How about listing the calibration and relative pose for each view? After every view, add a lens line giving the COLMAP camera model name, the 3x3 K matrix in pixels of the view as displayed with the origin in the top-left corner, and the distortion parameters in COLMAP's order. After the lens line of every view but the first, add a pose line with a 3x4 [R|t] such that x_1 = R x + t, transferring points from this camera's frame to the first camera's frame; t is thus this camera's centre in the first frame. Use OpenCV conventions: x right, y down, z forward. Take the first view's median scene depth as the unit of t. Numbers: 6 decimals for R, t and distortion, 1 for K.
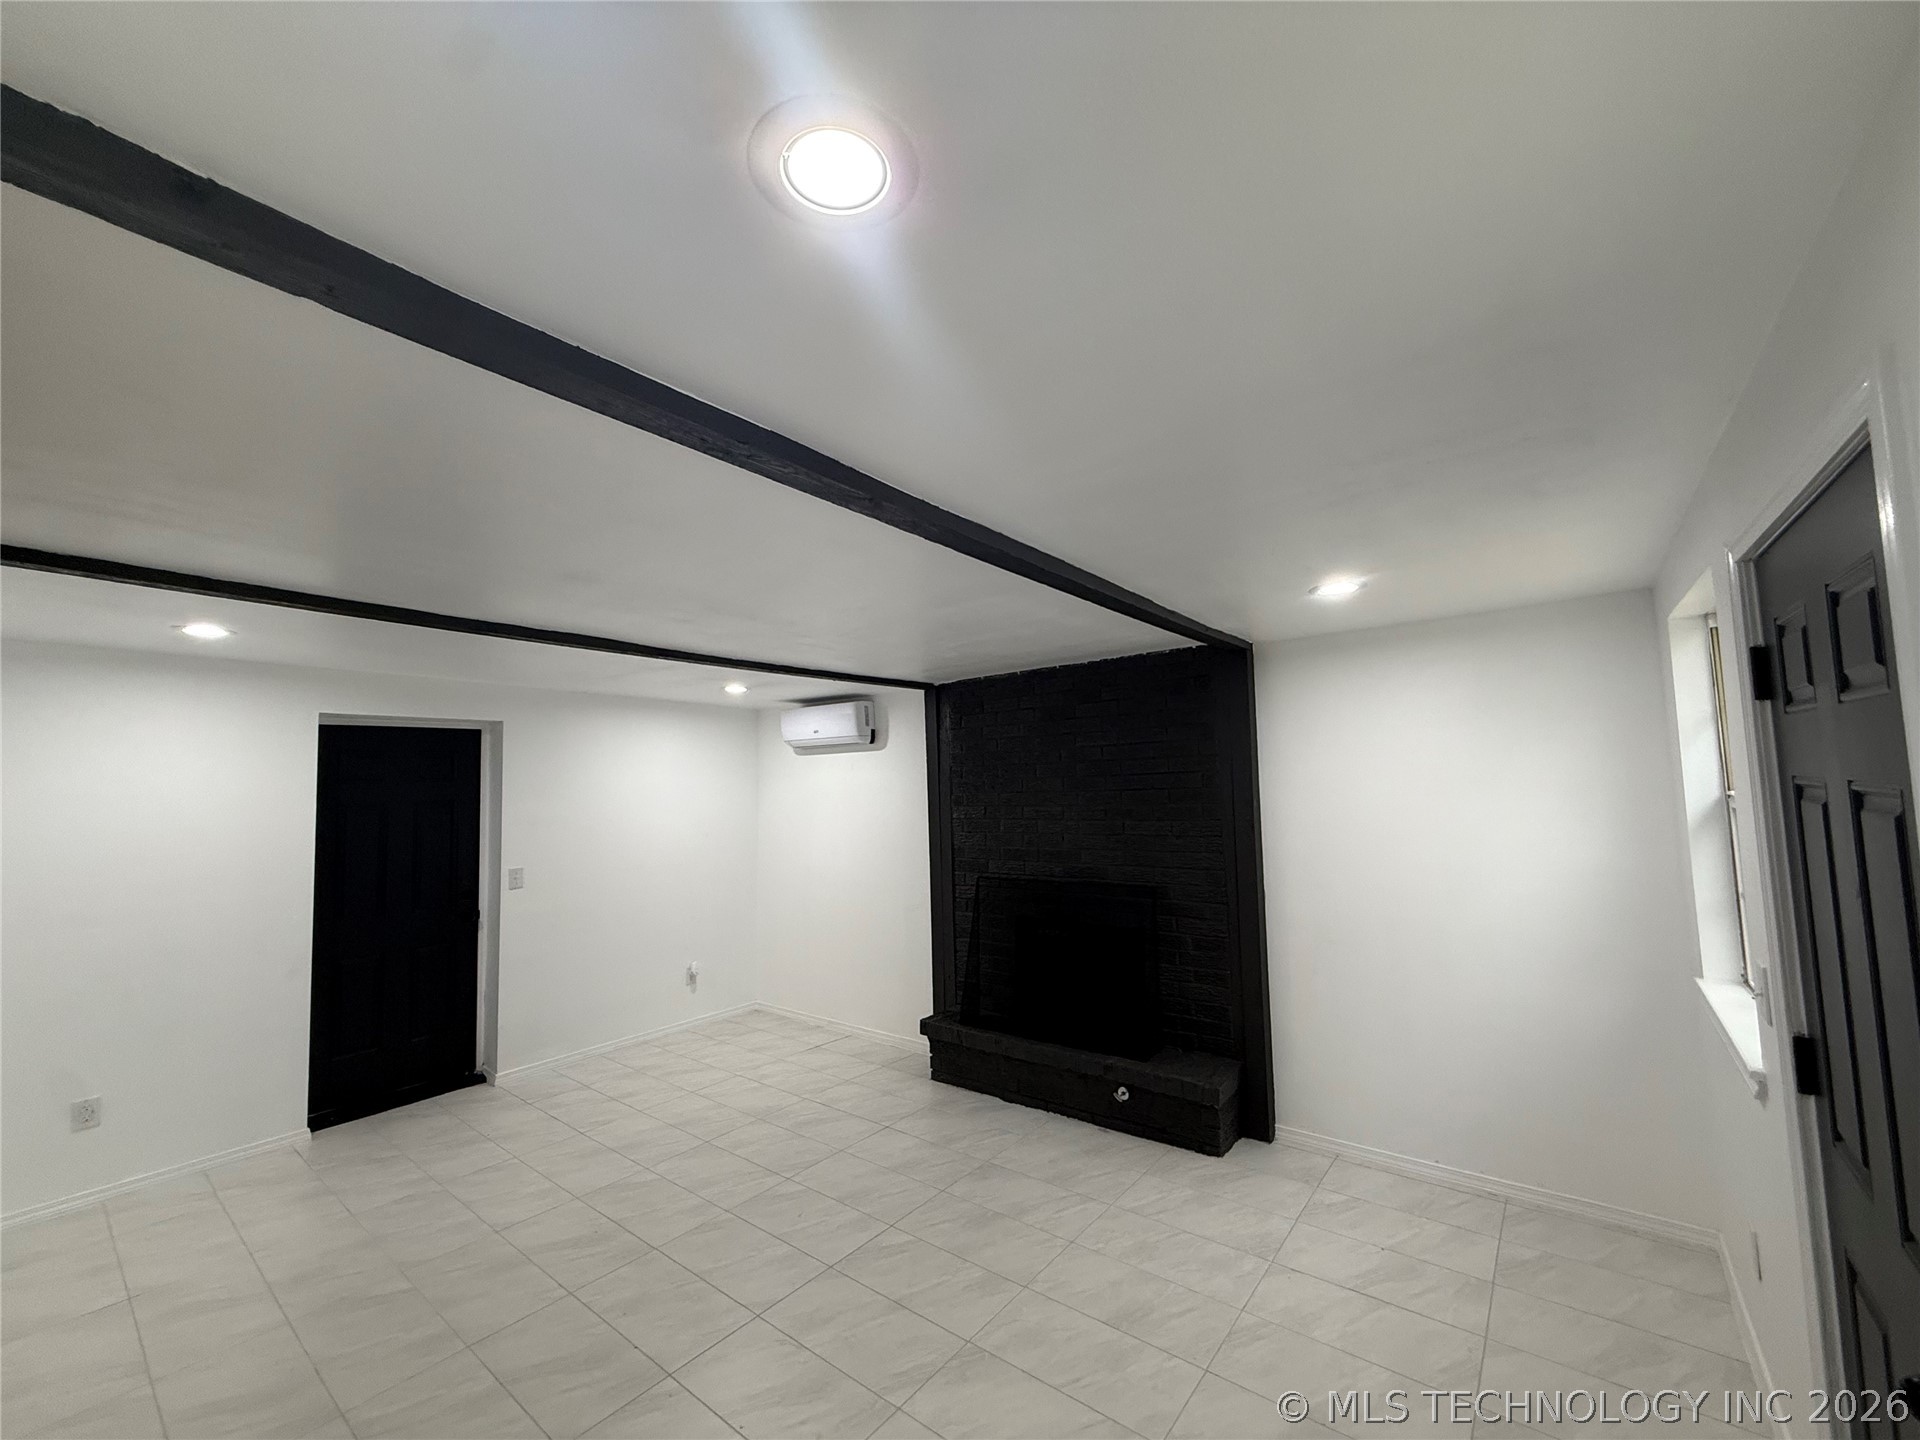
lens RADIAL K [[765.7, 0, 964.1], [0, 765.7, 735.7], [0, 0, 1]] dist [0.000406, -0.000242]
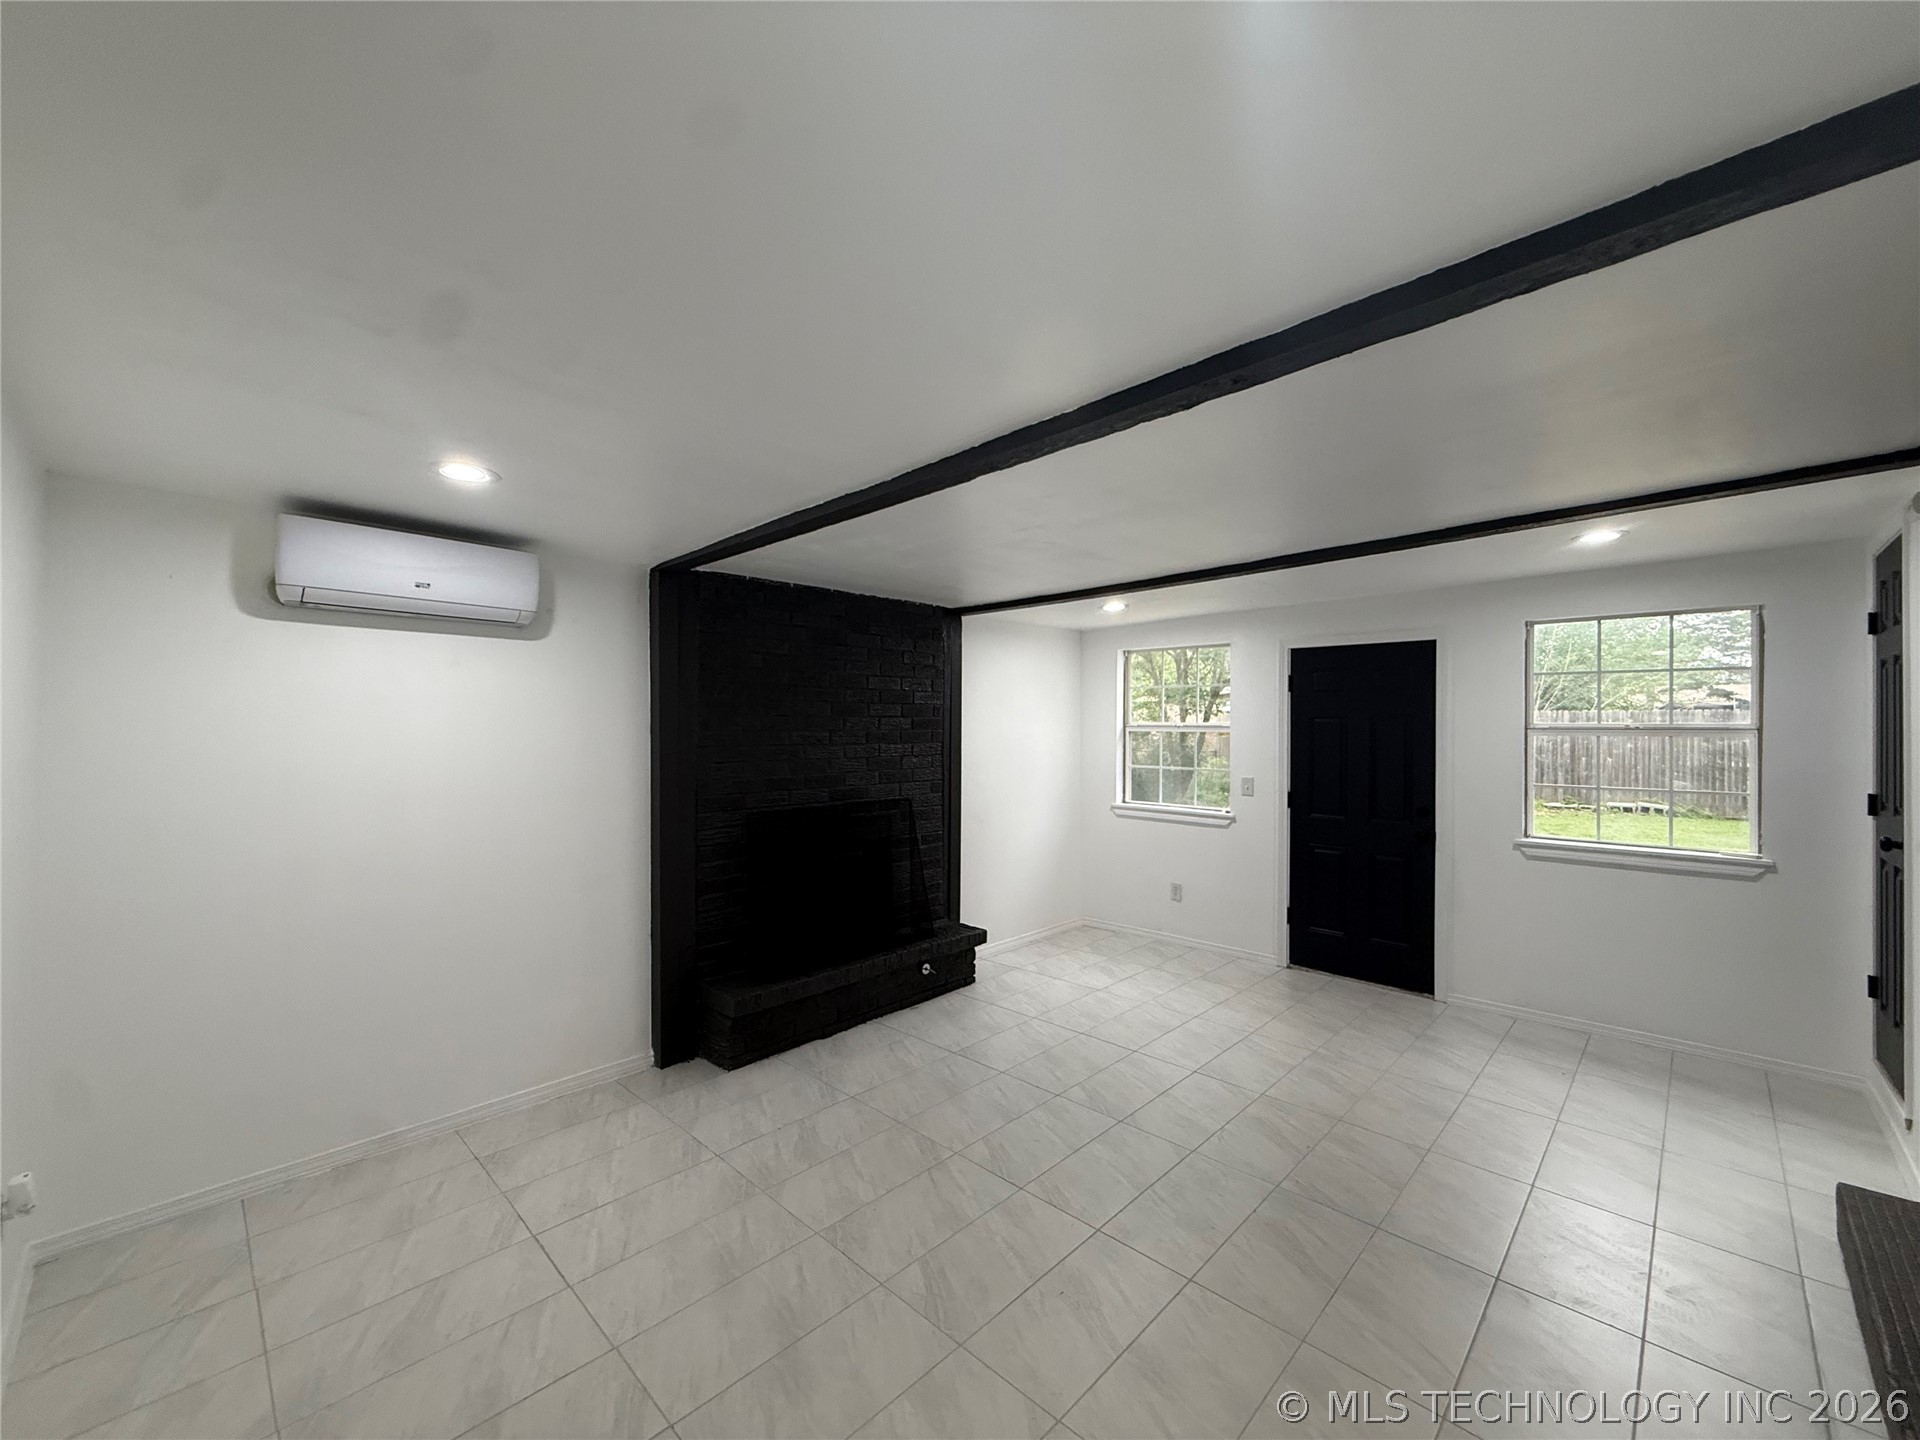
lens RADIAL K [[765.7, 0, 954.7], [0, 765.7, 716.1], [0, 0, 1]] dist [0.000406, -0.000242]
pose [[0.104377, 0.042803, 0.993616, -0.955794], [-0.070642, 0.996869, -0.035522, 0.108492], [-0.992026, -0.066484, 0.107074, 0.822204]]
